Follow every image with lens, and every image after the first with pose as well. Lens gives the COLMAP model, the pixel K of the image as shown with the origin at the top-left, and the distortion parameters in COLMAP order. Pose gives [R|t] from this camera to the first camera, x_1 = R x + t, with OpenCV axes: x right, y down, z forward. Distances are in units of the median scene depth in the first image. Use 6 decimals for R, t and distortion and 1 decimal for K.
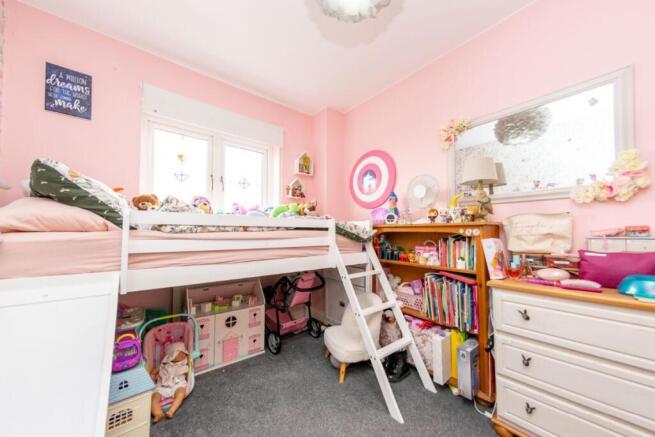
lens RADIAL K [[238.5, 0, 325.7], [0, 238.5, 225.4], [0, 0, 1]] dist [0.011778, 0.000076]
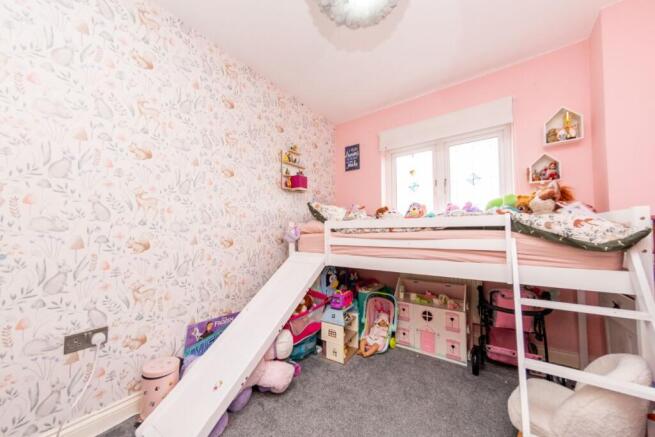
lens RADIAL K [[238.5, 0, 325.7], [0, 238.5, 225.4], [0, 0, 1]] dist [0.011778, 0.000076]
pose [[0.232333, -0.035773, -0.971978, 0.592516], [0.033139, 0.999034, -0.028847, 0.012019], [0.972072, -0.025508, 0.233294, 0.331821]]
